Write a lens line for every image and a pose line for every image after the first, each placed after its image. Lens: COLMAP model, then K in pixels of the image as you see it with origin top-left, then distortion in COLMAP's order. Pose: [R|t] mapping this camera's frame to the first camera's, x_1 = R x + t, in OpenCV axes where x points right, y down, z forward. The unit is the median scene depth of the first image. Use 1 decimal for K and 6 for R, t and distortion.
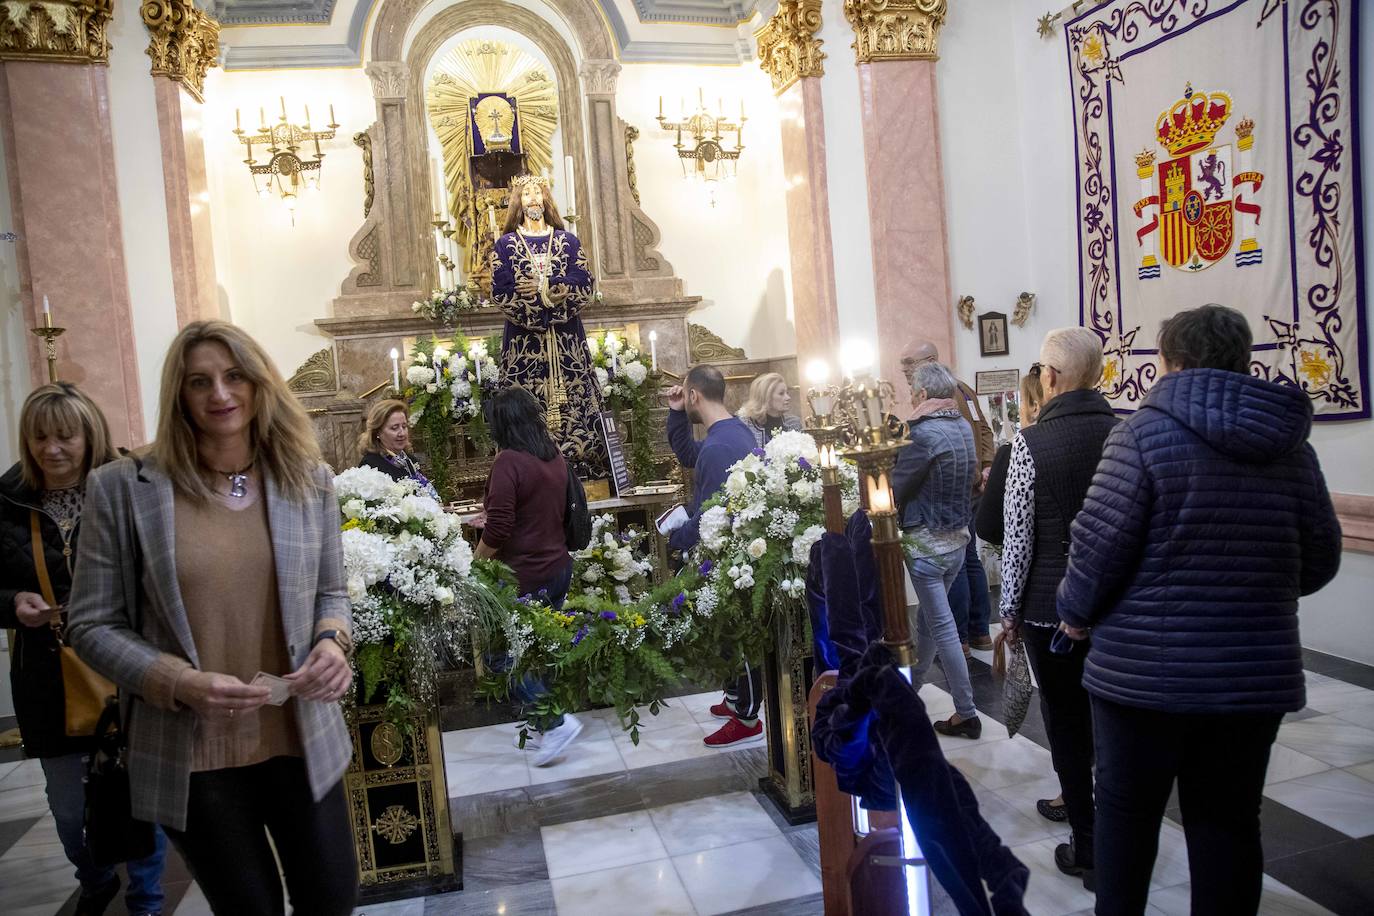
lens RADIAL K [[934.5, 0, 688.6], [0, 934.5, 469.9], [0, 0, 1]] dist [-0.122956, 0.074982]
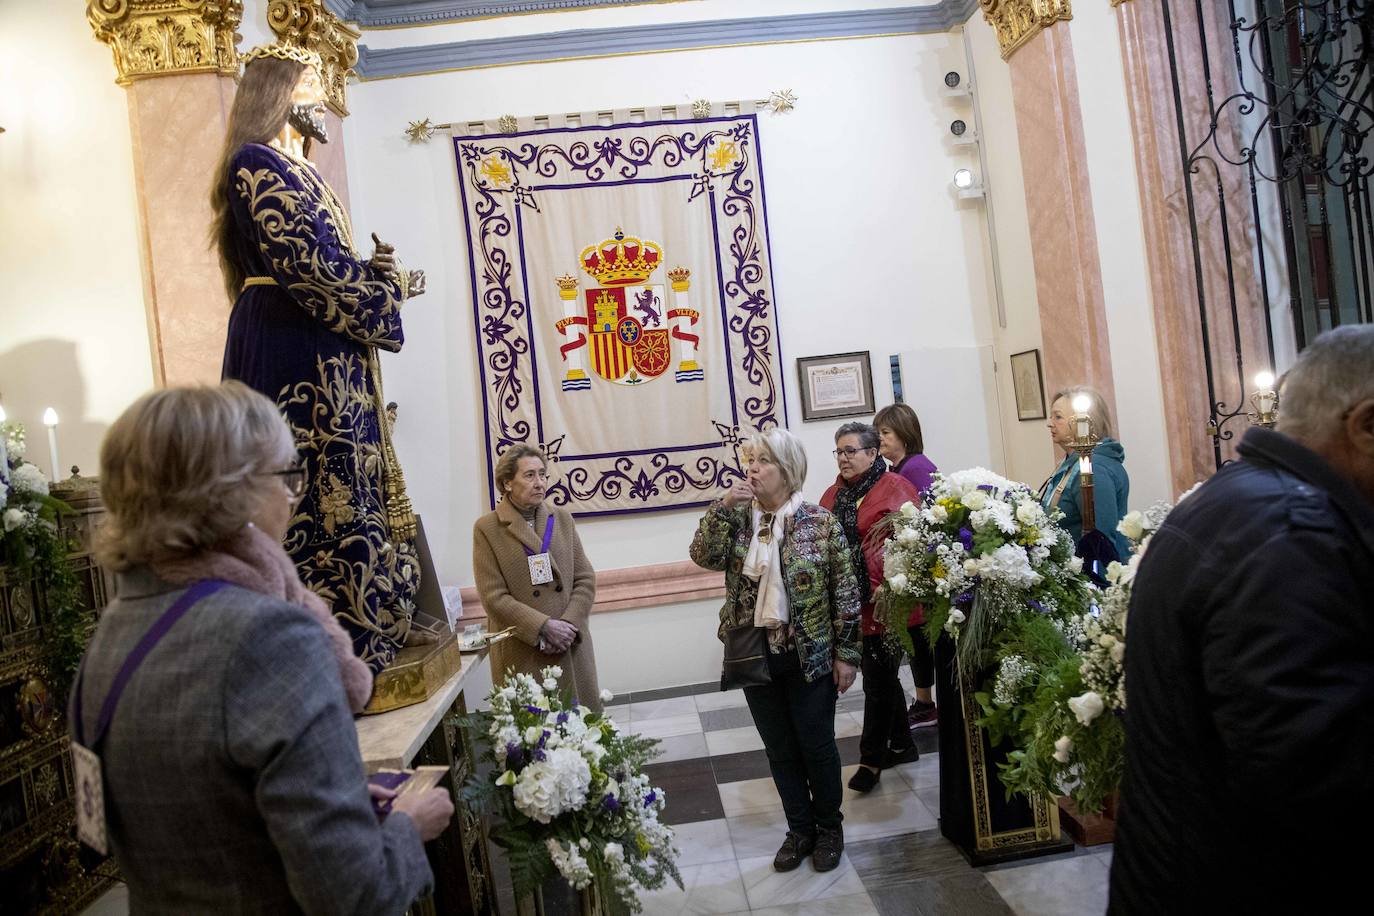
lens RADIAL K [[939.2, 0, 670.2], [0, 939.2, 472.1], [0, 0, 1]] dist [-0.123888, 0.078736]
pose [[0.200833, 0.029596, 0.979178, -0.490278], [0.181350, 0.981144, -0.066851, -0.016274], [-0.962693, 0.191000, 0.191679, 0.597846]]
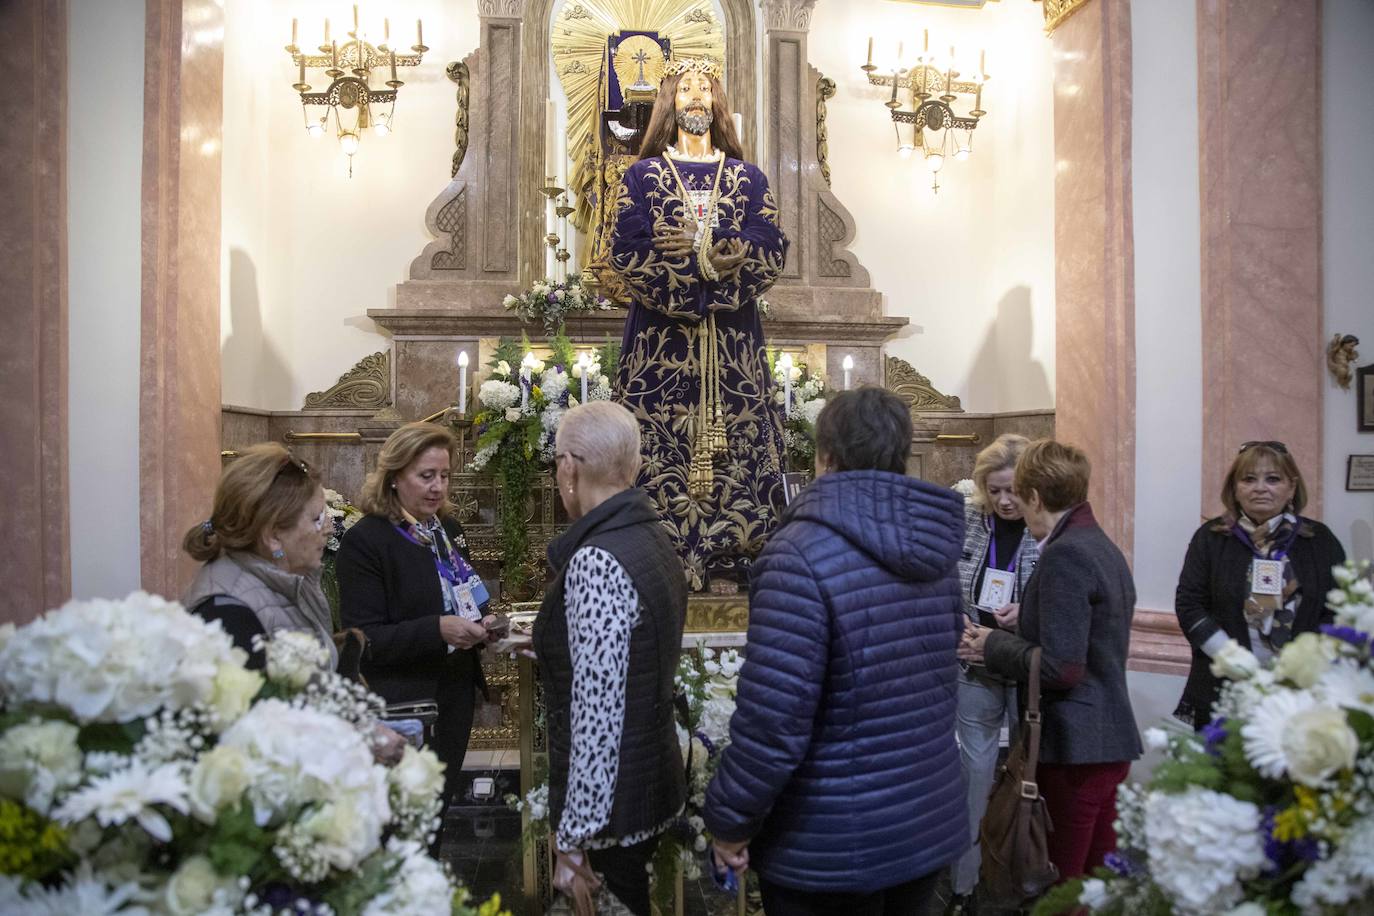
lens RADIAL K [[938.9, 0, 694.5], [0, 938.9, 477.1], [0, 0, 1]] dist [-0.129060, 0.081128]
pose [[0.989865, 0.080391, -0.117064, -0.065208], [-0.086671, 0.995003, -0.049575, -0.021205], [0.112494, 0.059218, 0.991886, 0.347207]]
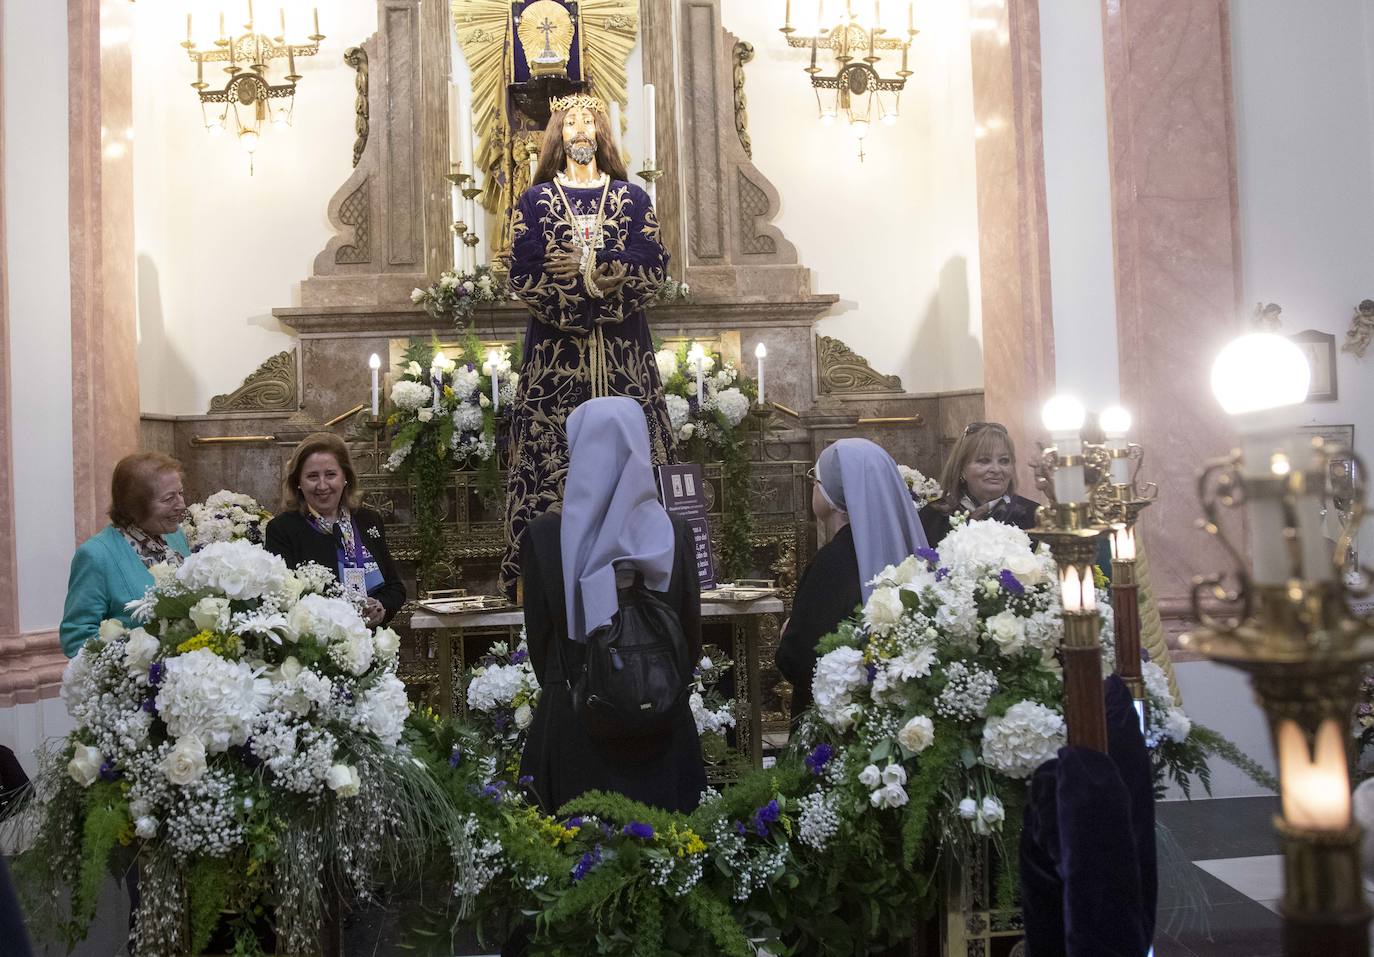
lens RADIAL K [[1268.2, 0, 584.1], [0, 1268.2, 439.0], [0, 0, 1]] dist [-0.122095, 0.082419]
pose [[0.982377, 0.046038, -0.181150, 0.003701], [-0.059851, 0.995640, -0.071539, -0.011581], [0.177066, 0.081121, 0.980850, 0.117242]]
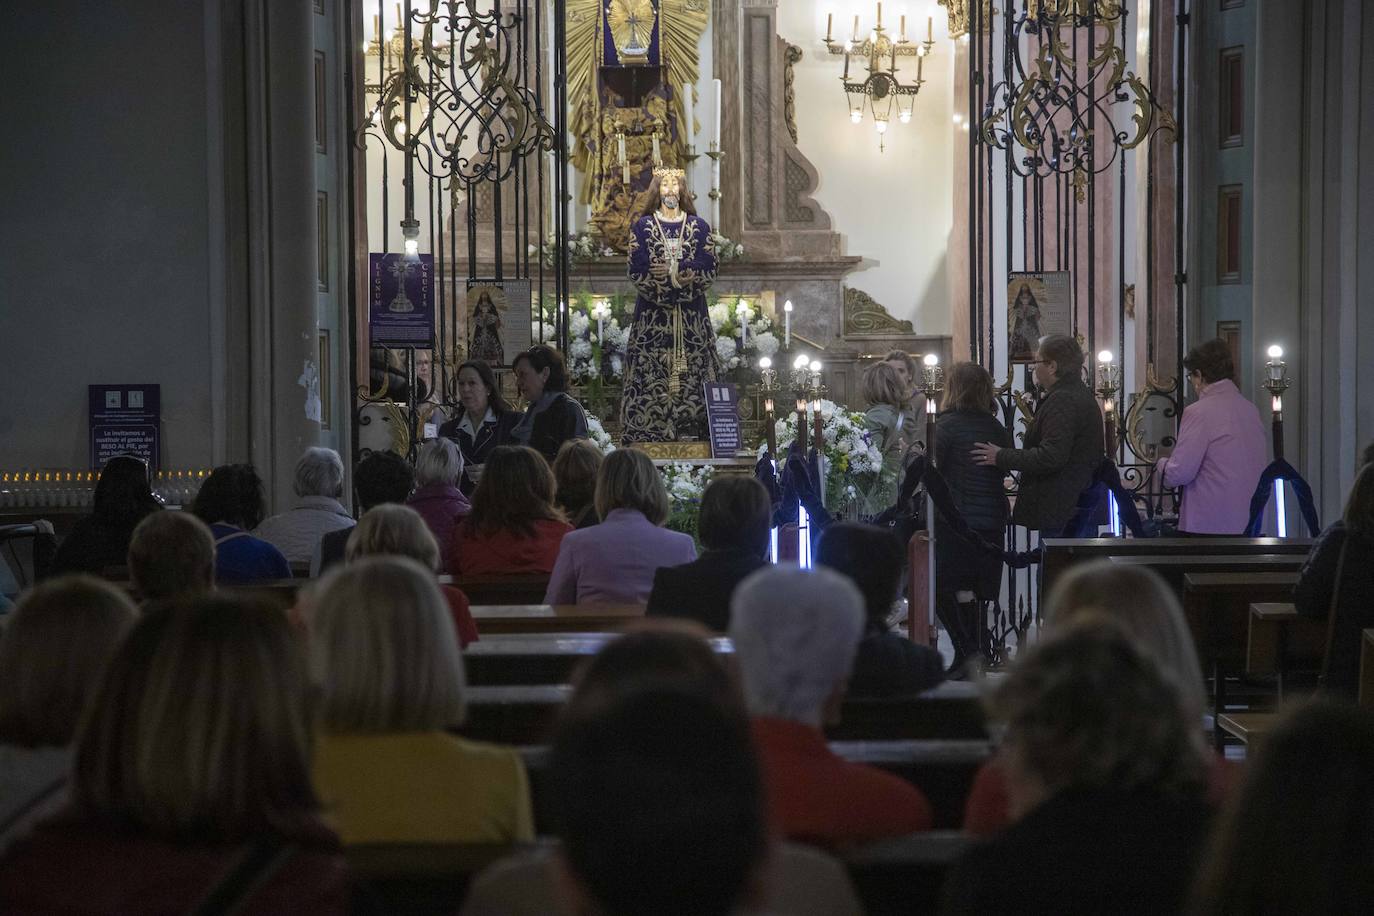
lens RADIAL K [[3810.3, 0, 690.4], [0, 3810.3, 459.3], [0, 0, 1]] dist [0.704313, -0.319183]
pose [[0.986971, 0.073296, -0.143233, 0.440047], [-0.081037, 0.995507, -0.048975, 0.210412], [0.138999, 0.059944, 0.988477, -2.881579]]
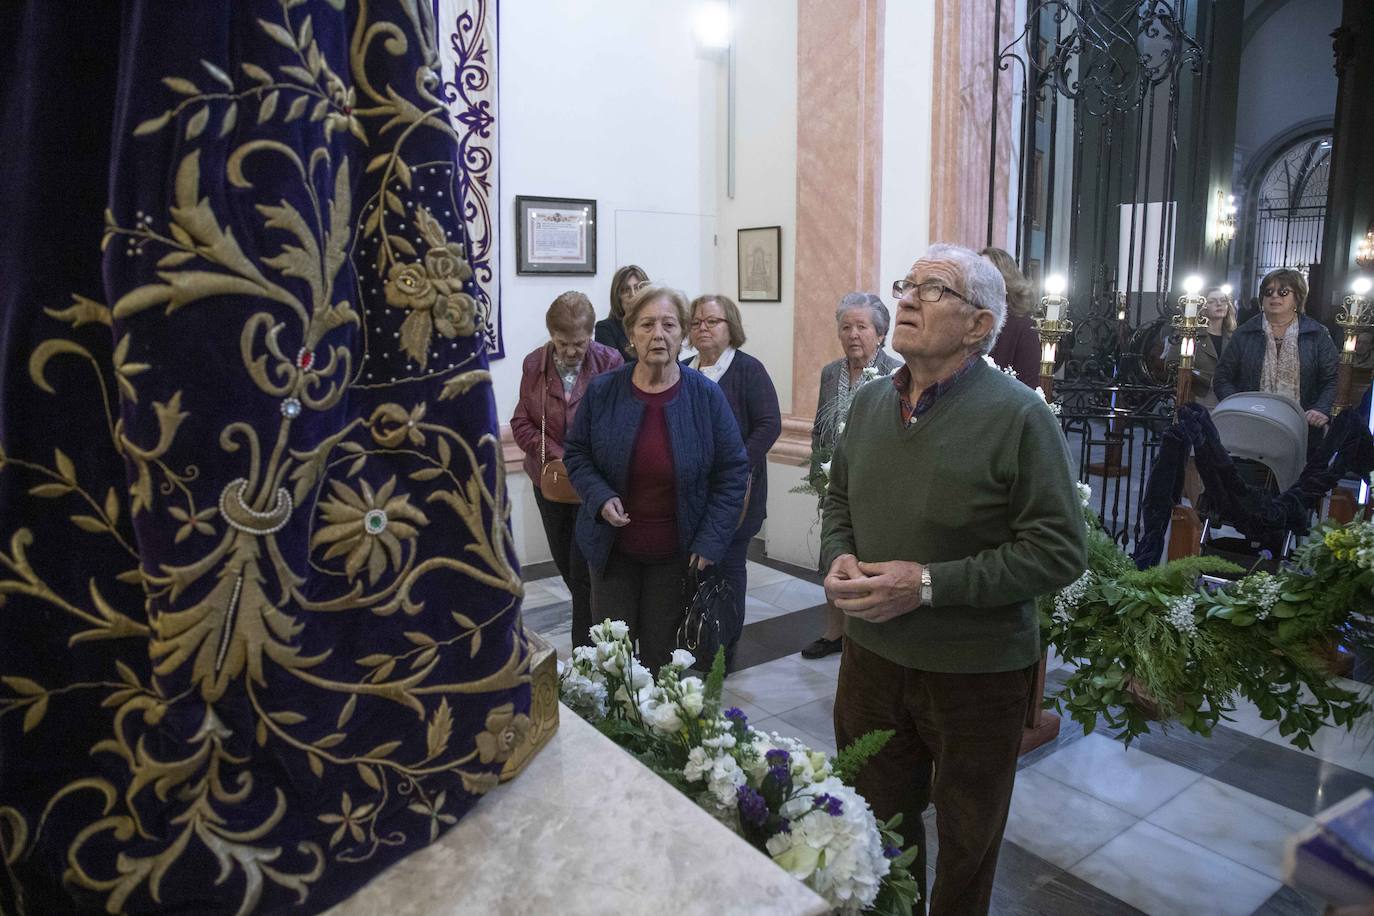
lens RADIAL K [[934.5, 0, 688.6], [0, 934.5, 469.9], [0, 0, 1]] dist [-0.122956, 0.074982]
pose [[-0.369397, -0.092237, 0.924683, -0.309050], [0.109900, 0.983742, 0.142031, -0.040175], [-0.922750, 0.154089, -0.353254, 0.815327]]
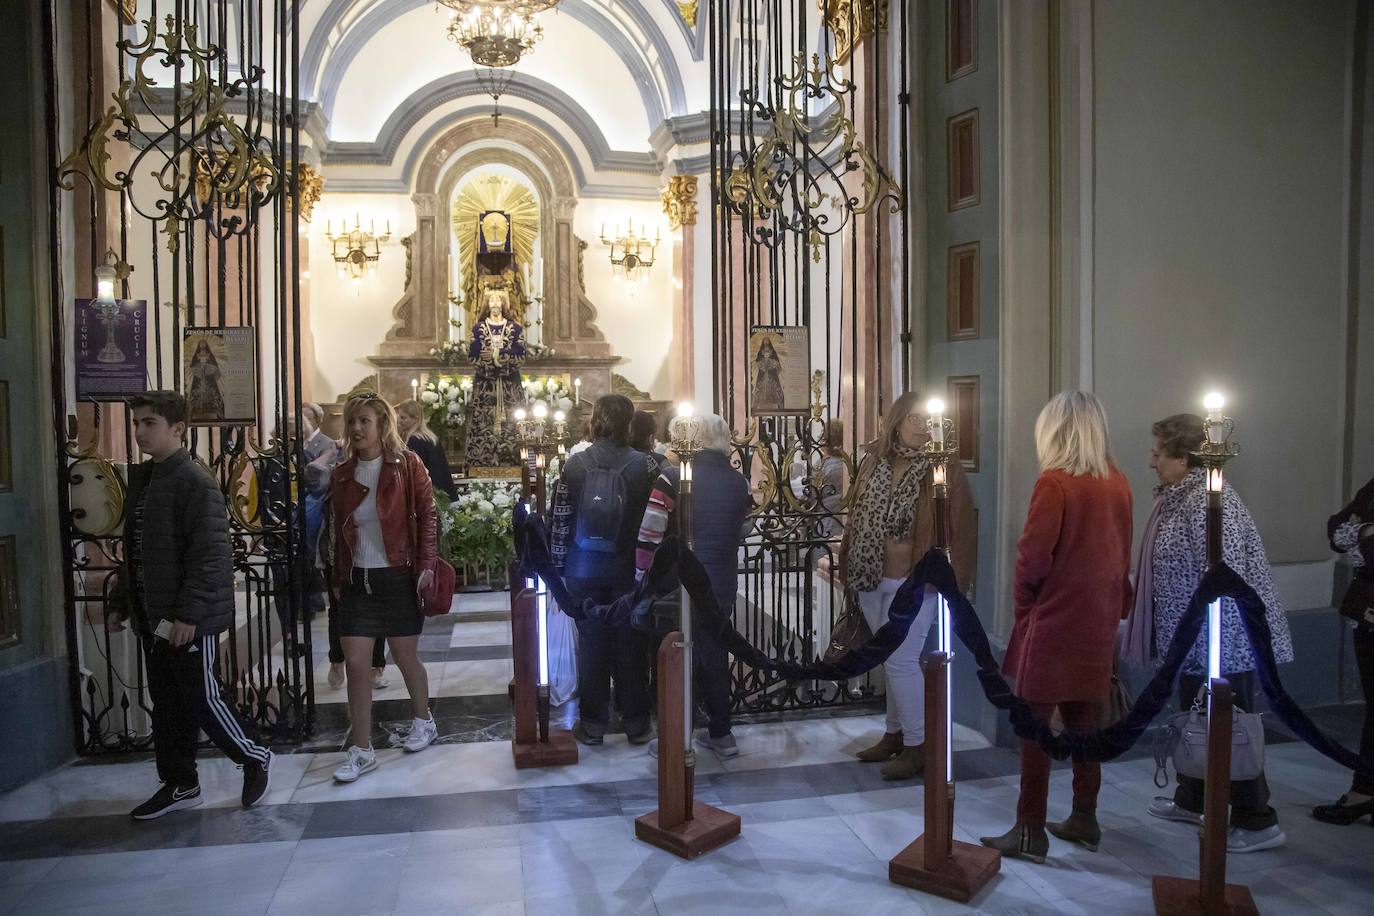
lens RADIAL K [[934.5, 0, 688.6], [0, 934.5, 469.9], [0, 0, 1]] dist [-0.122956, 0.074982]
pose [[0.996743, 0.071916, -0.036486, 0.227468], [-0.072840, 0.997039, -0.024654, 0.030629], [0.034605, 0.027231, 0.999030, -0.591740]]
